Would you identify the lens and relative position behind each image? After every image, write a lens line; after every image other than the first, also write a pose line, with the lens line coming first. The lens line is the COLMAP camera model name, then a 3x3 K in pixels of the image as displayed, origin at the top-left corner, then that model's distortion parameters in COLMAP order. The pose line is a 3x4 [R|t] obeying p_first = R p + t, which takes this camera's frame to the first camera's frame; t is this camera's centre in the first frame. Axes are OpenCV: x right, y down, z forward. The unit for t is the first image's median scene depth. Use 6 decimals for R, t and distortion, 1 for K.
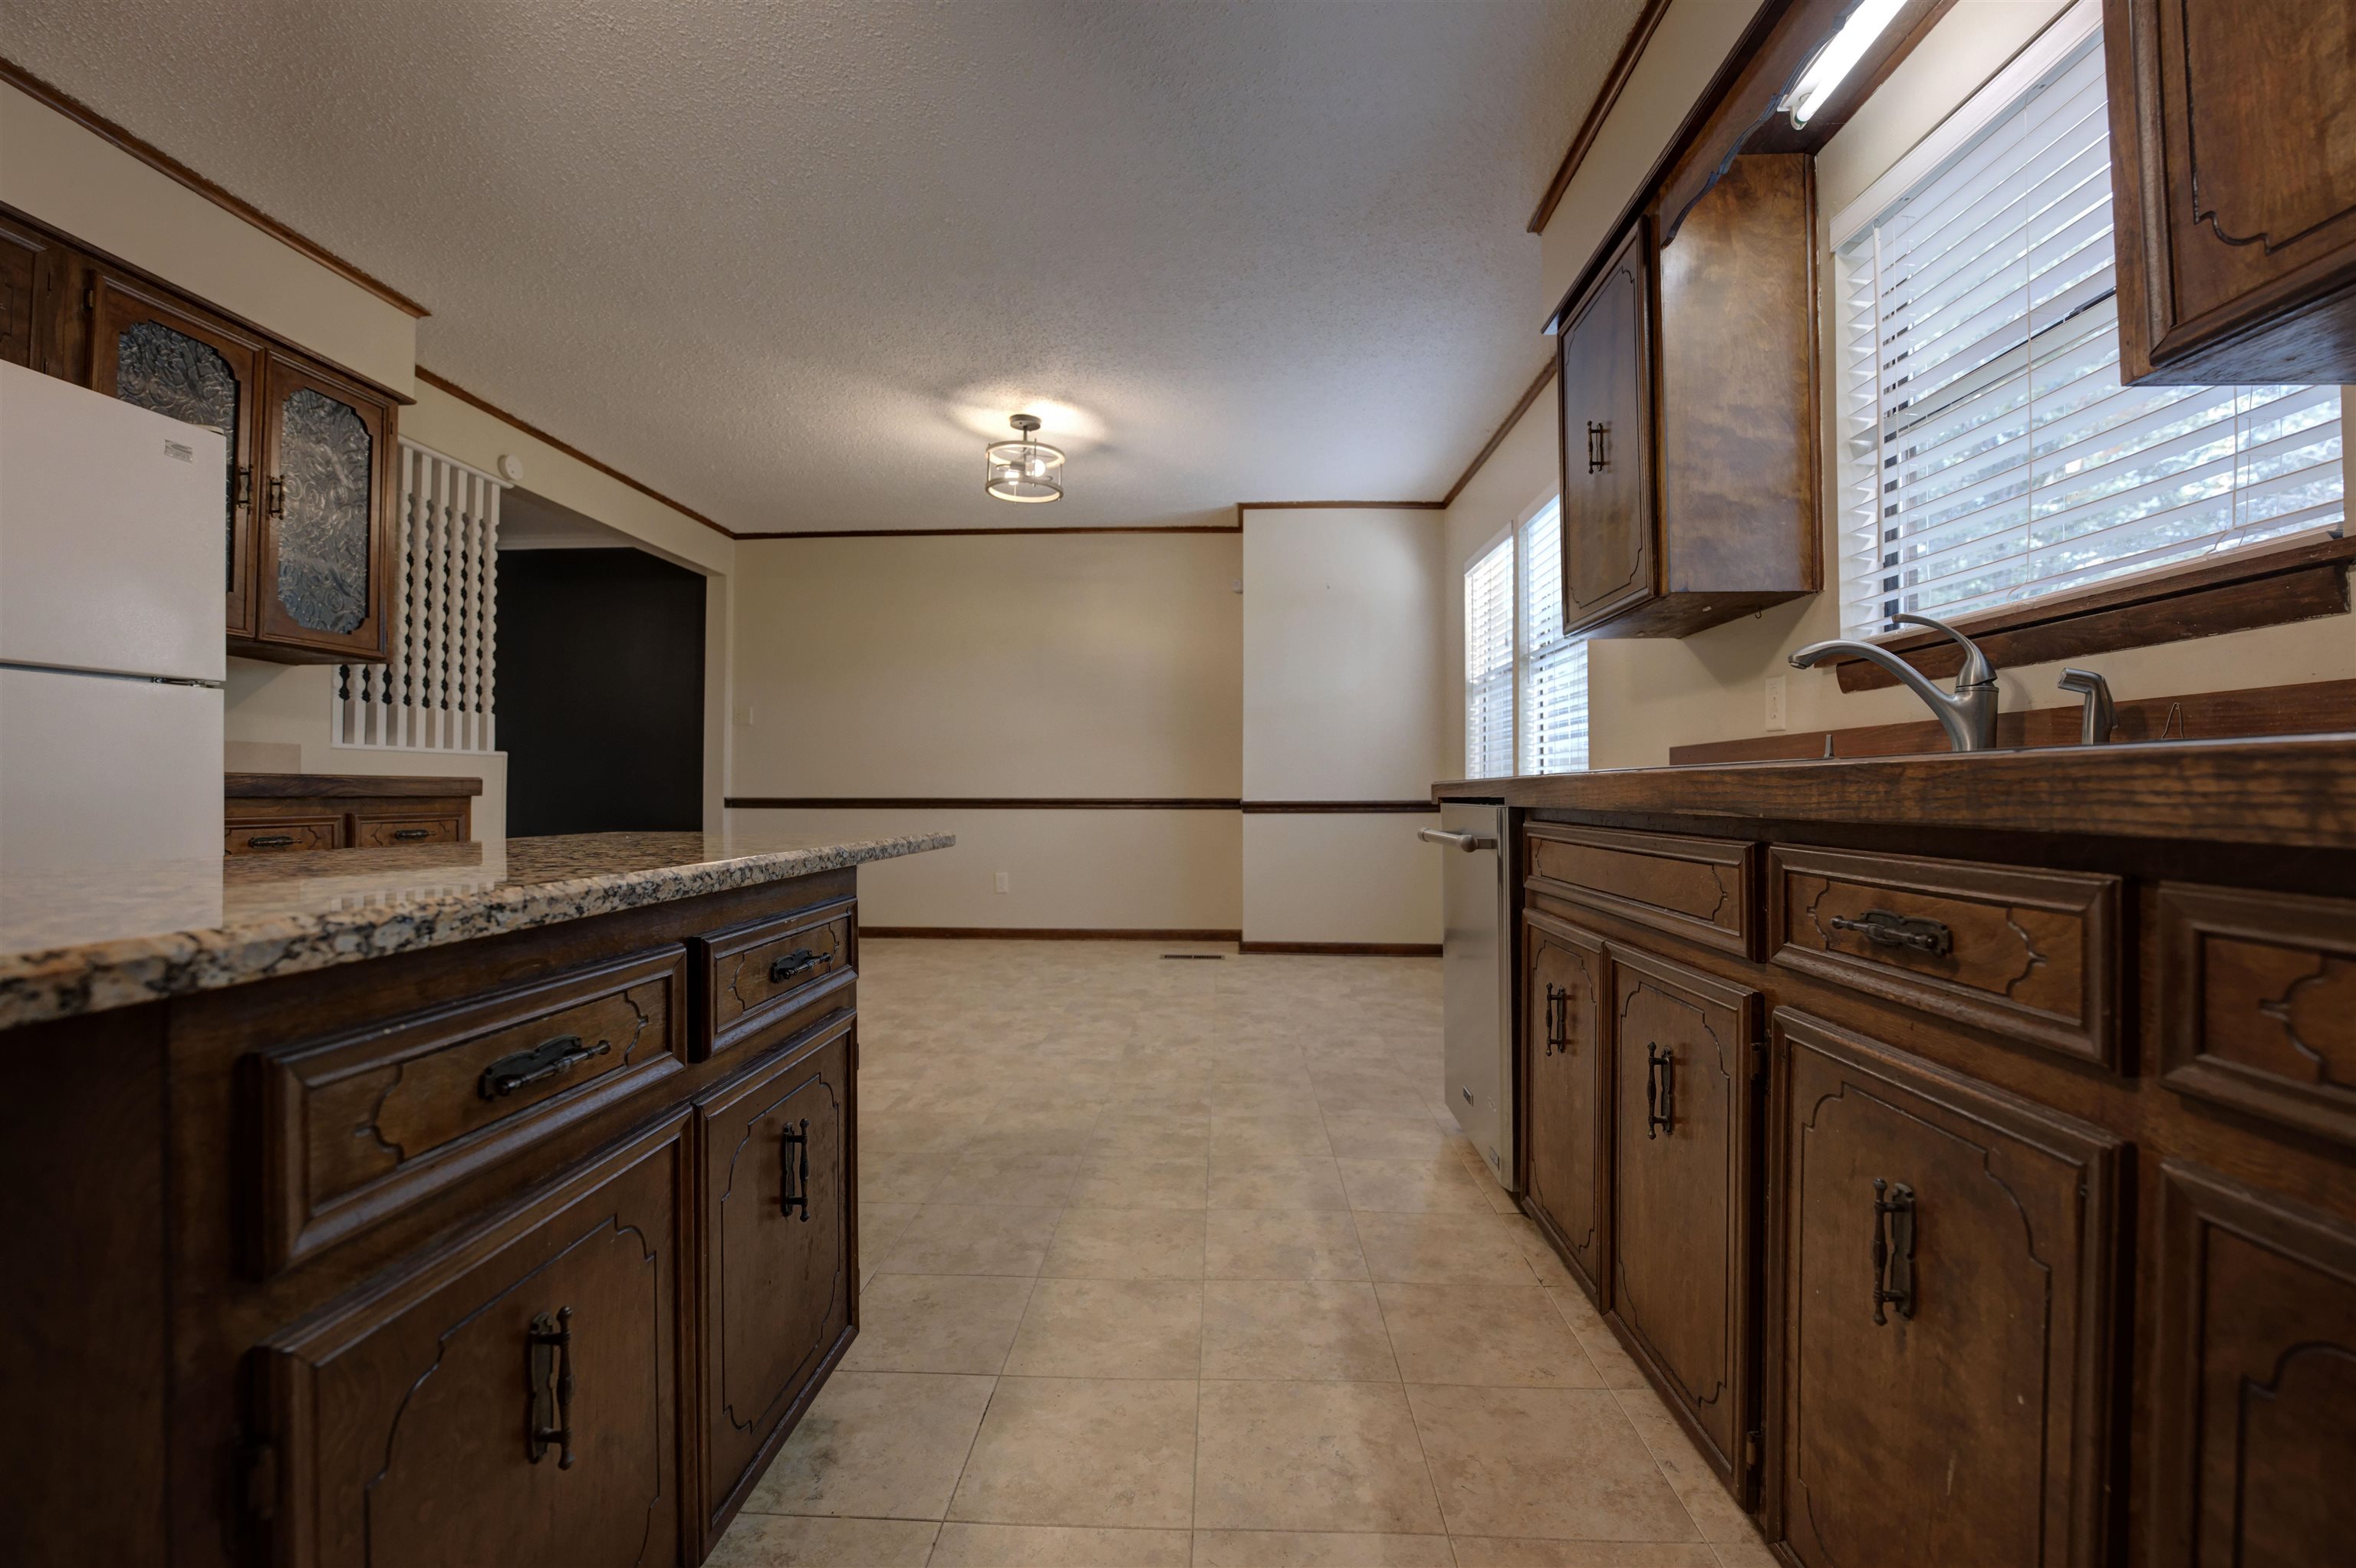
lens RADIAL K [[983.0, 0, 1174.8], [0, 983.0, 777.8], [0, 0, 1]] dist [-0.025277, 0.000210]
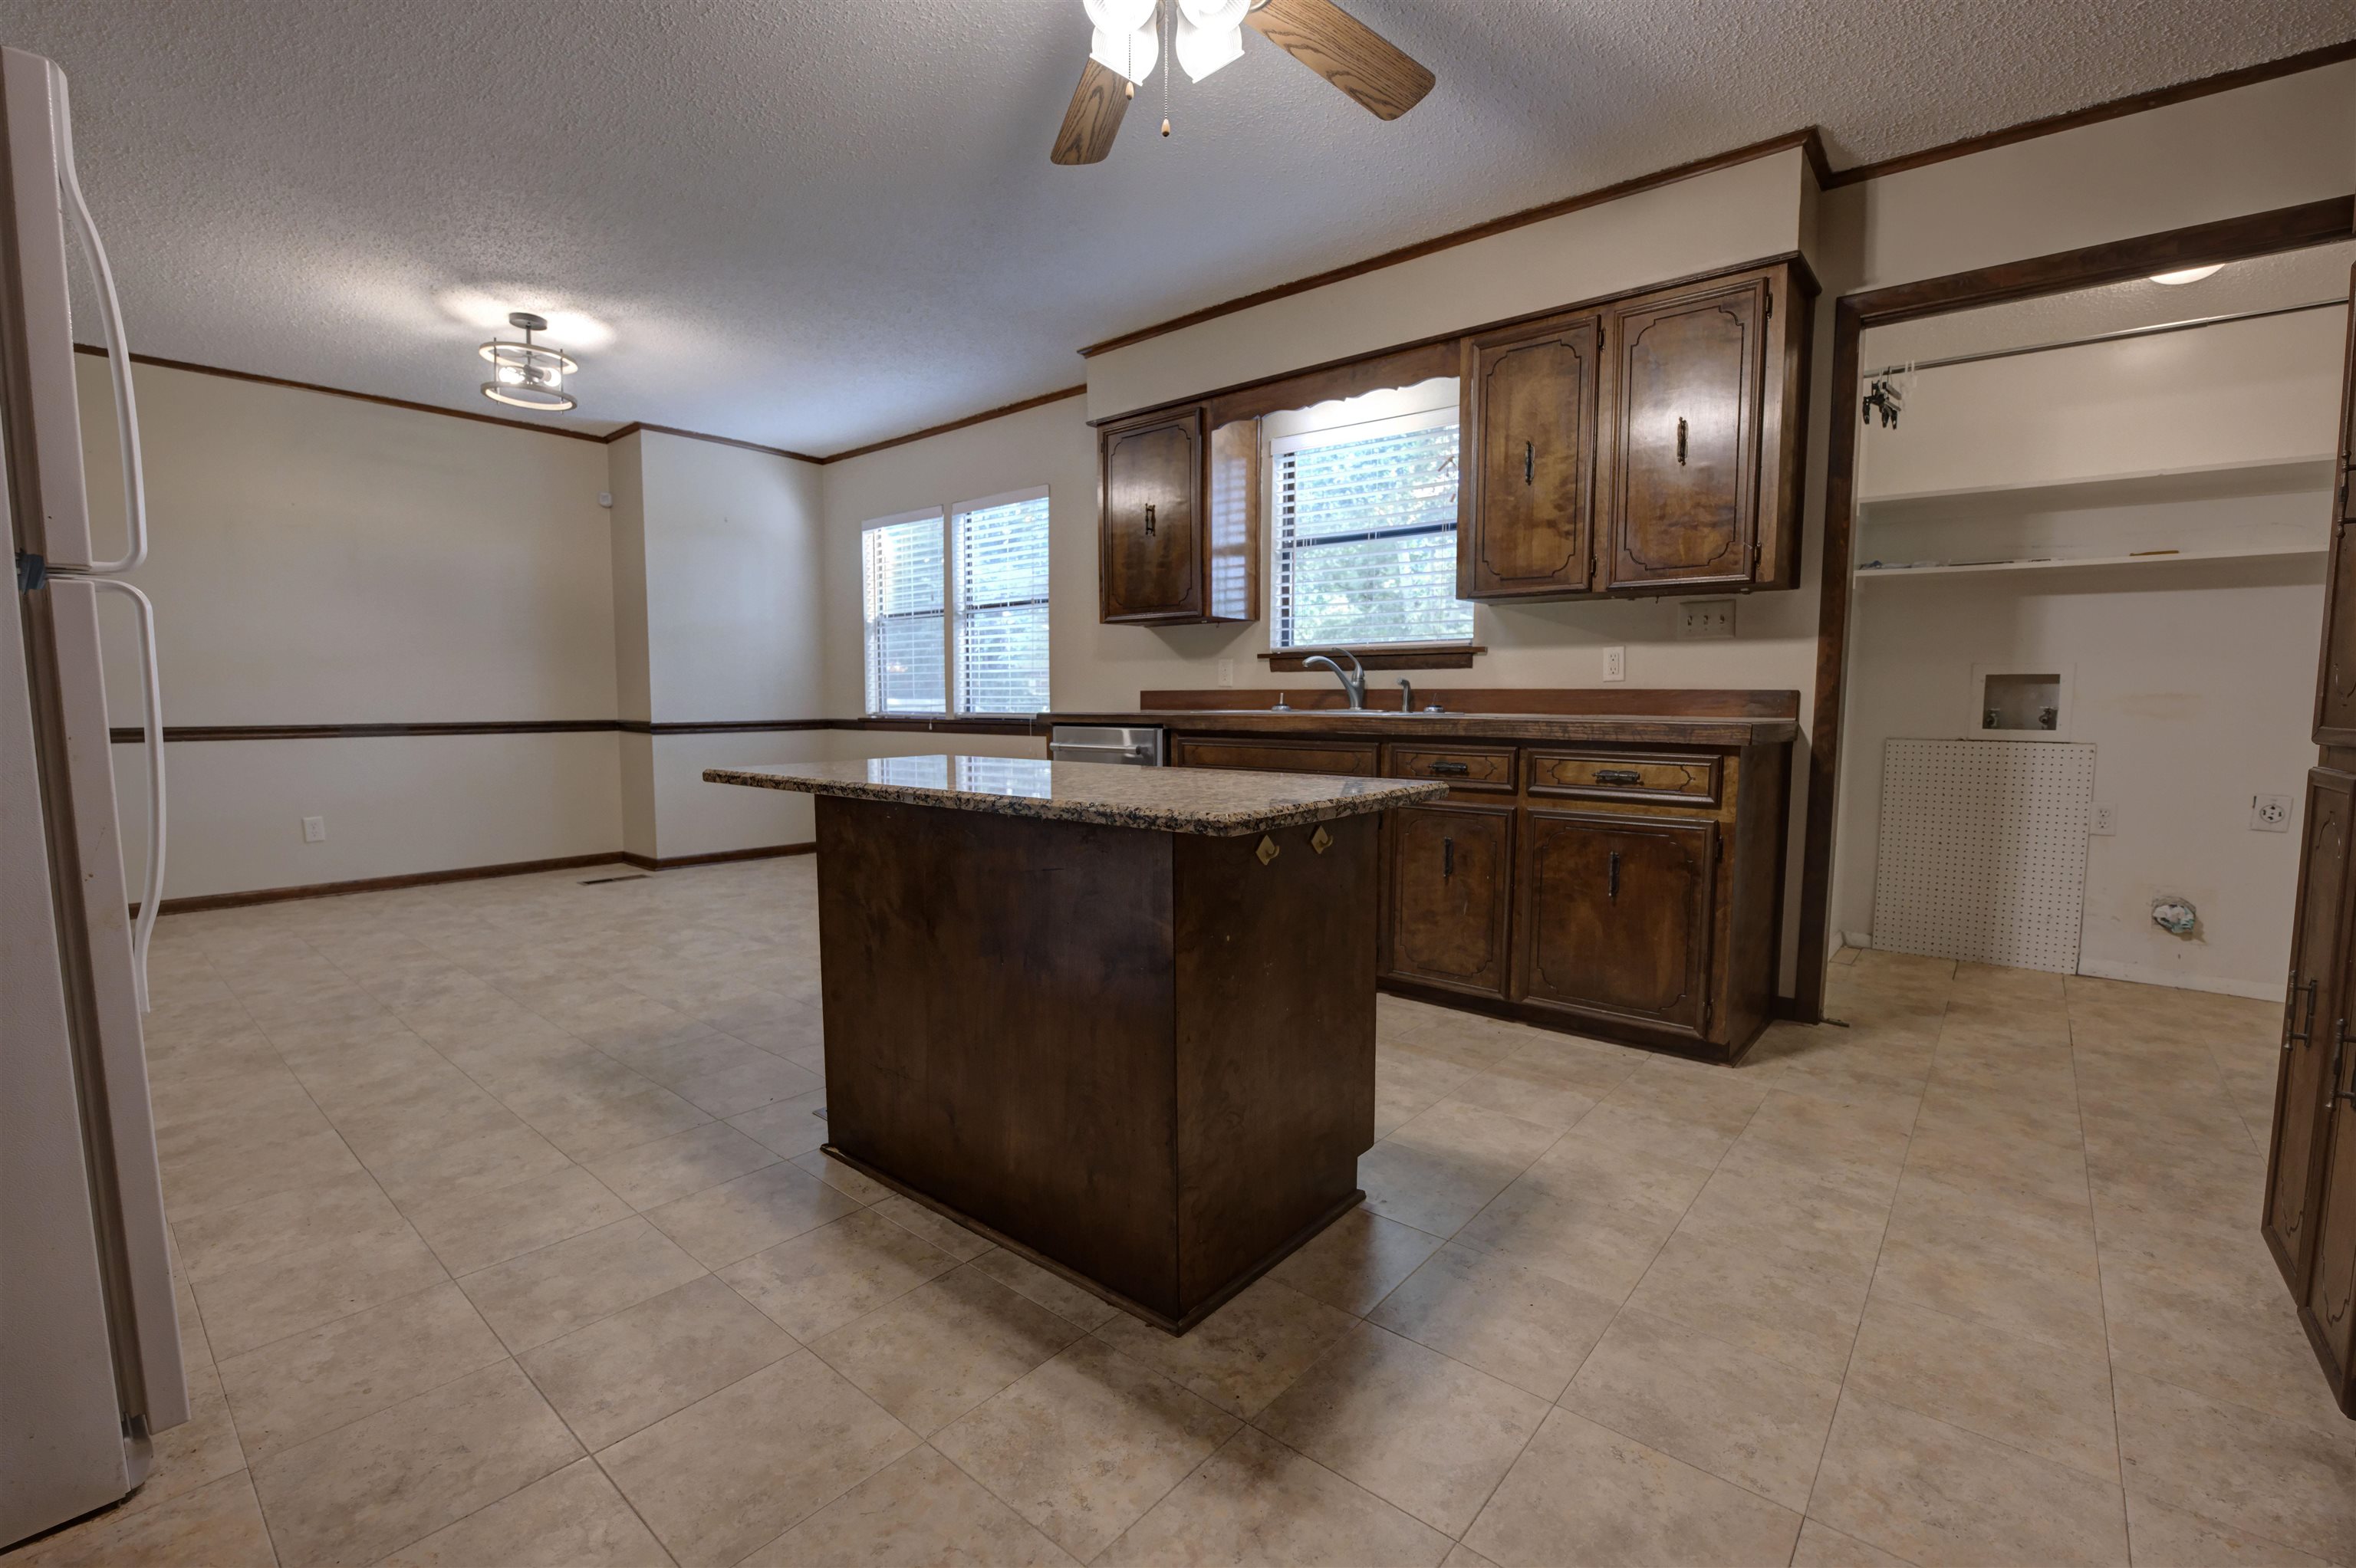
lens RADIAL K [[1014.8, 0, 1175.7], [0, 1014.8, 790.1], [0, 0, 1]] dist [-0.024898, 0.000906]
pose [[0.609996, -0.071365, 0.789184, -0.871157], [-0.011809, 0.995007, 0.099104, -0.034311], [-0.792316, -0.069773, 0.606108, -0.141207]]
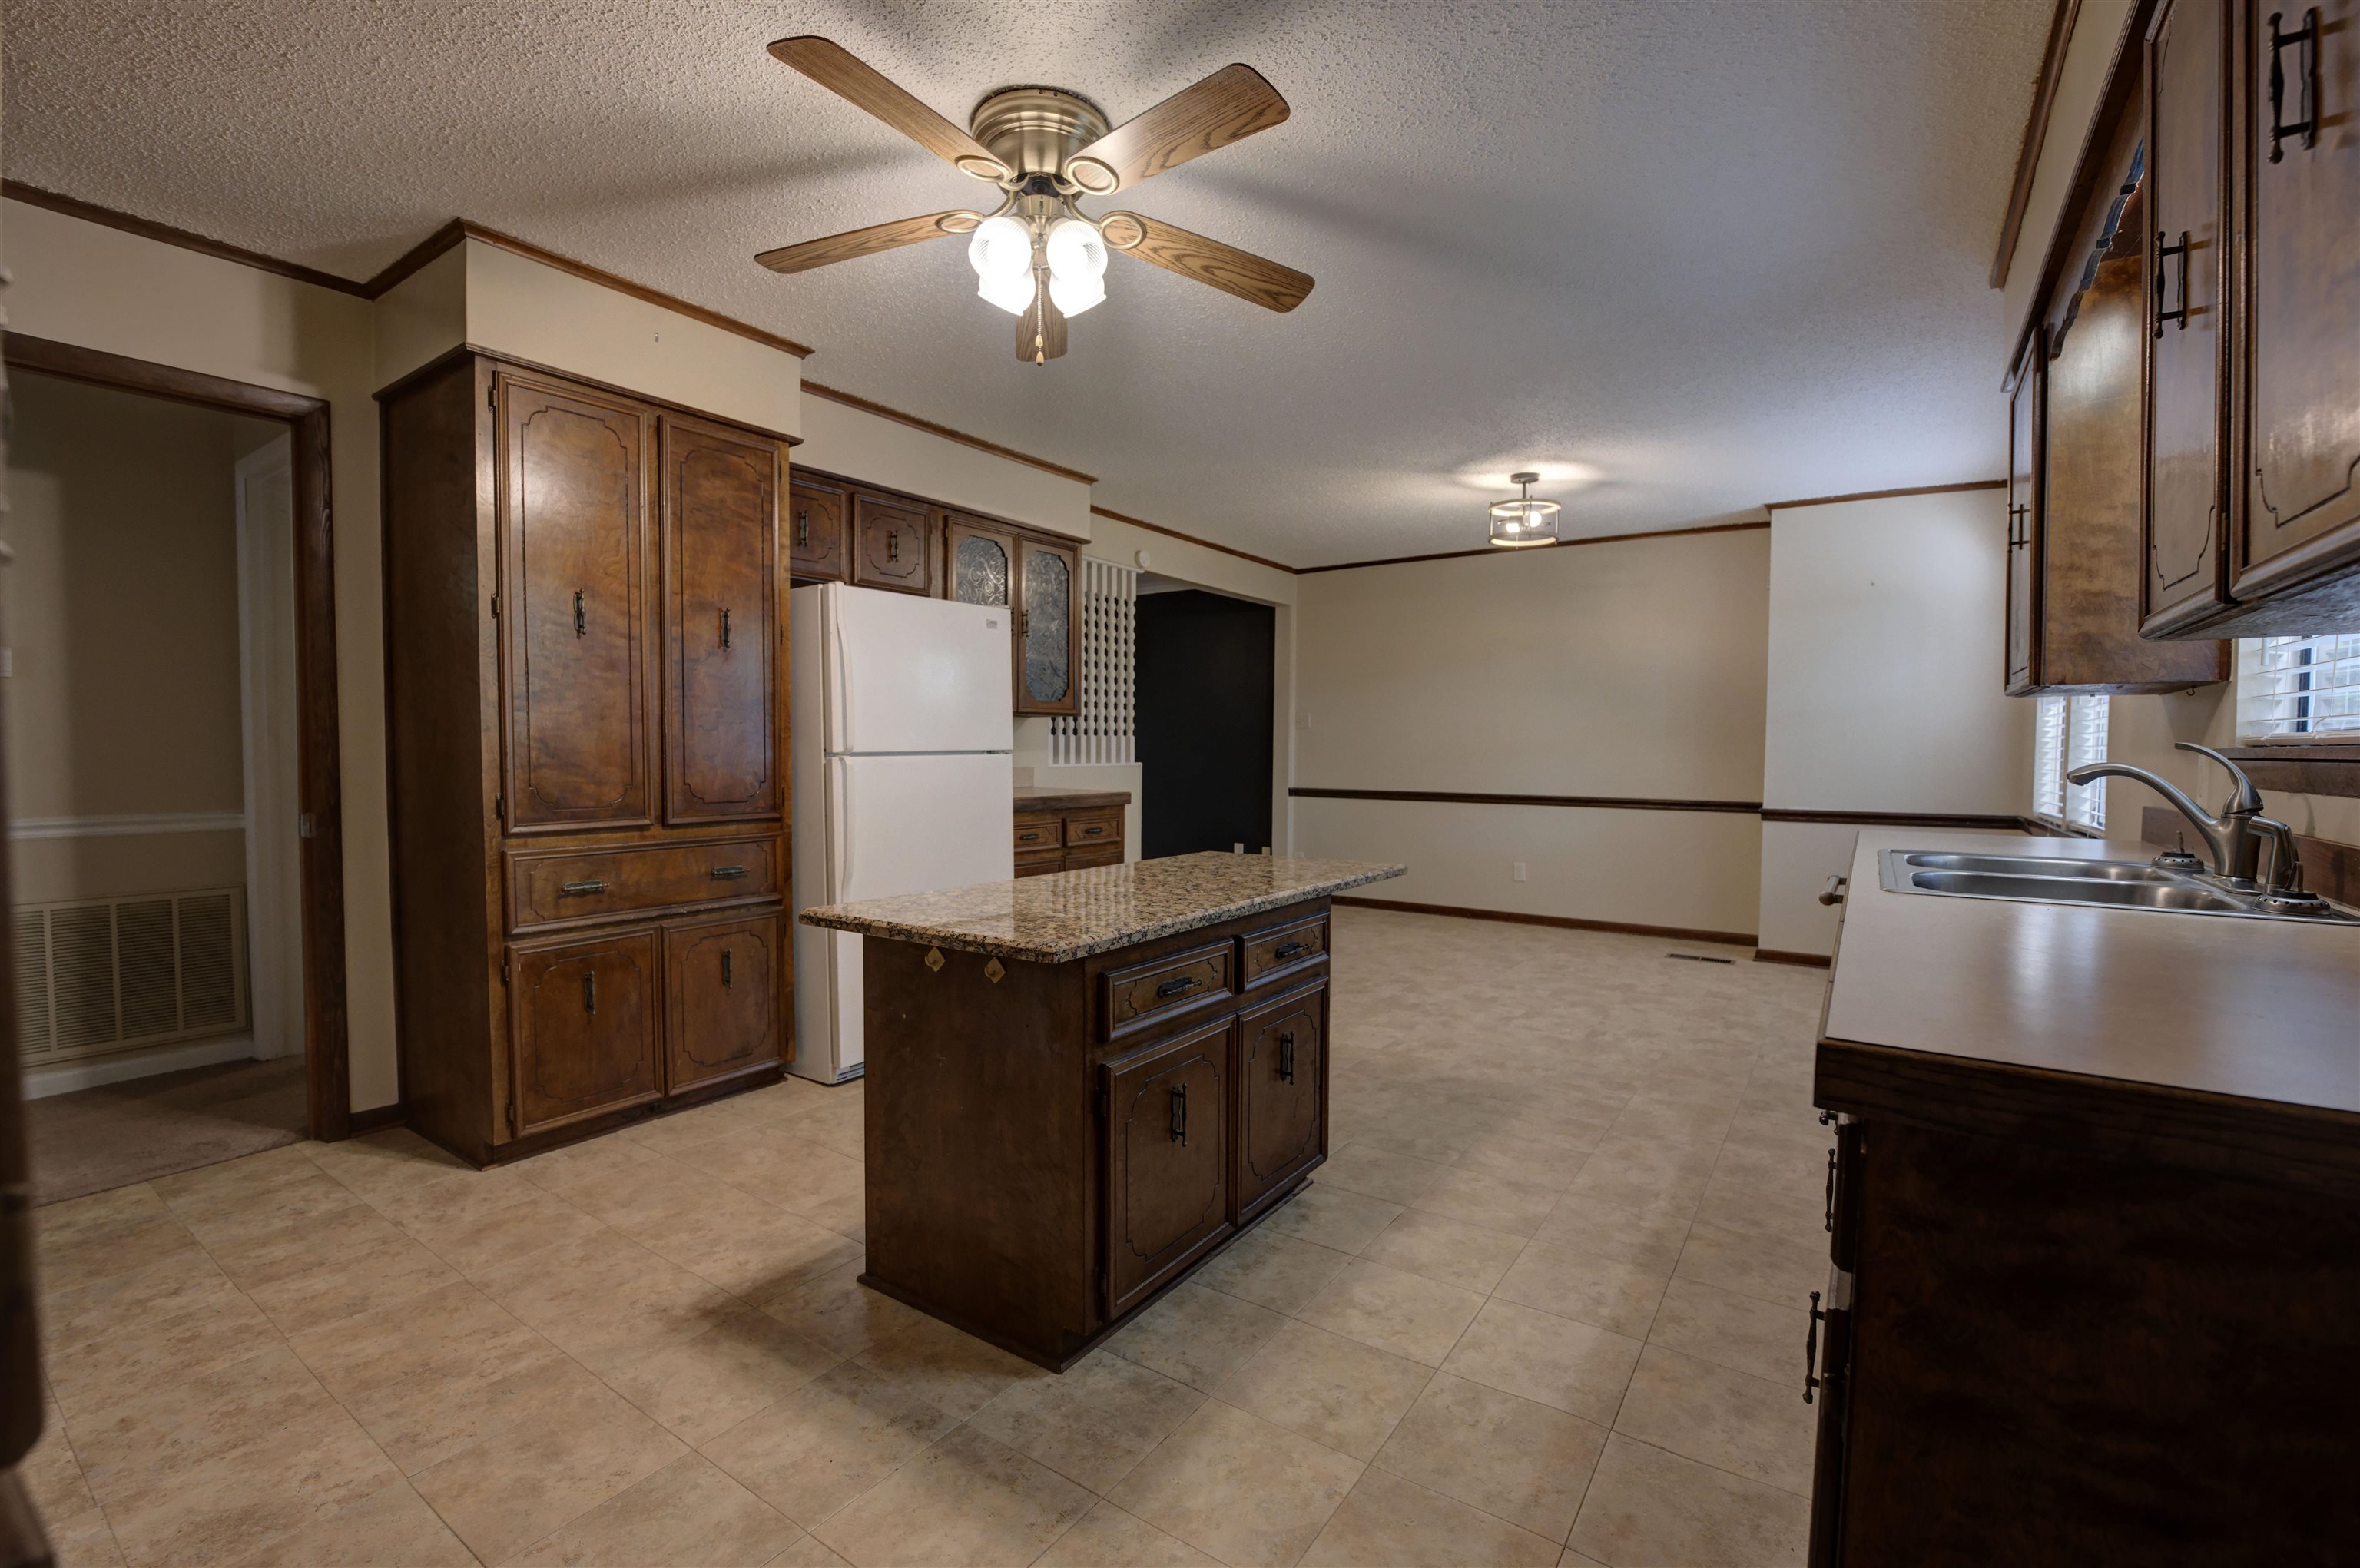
lens RADIAL K [[1016.6, 0, 1177.7], [0, 1016.6, 790.2], [0, 0, 1]] dist [-0.024898, 0.000906]
pose [[0.849480, 0.026302, -0.526965, 0.208025], [0.002354, 0.998558, 0.053634, -0.102075], [0.527615, -0.046802, 0.848193, -0.348832]]
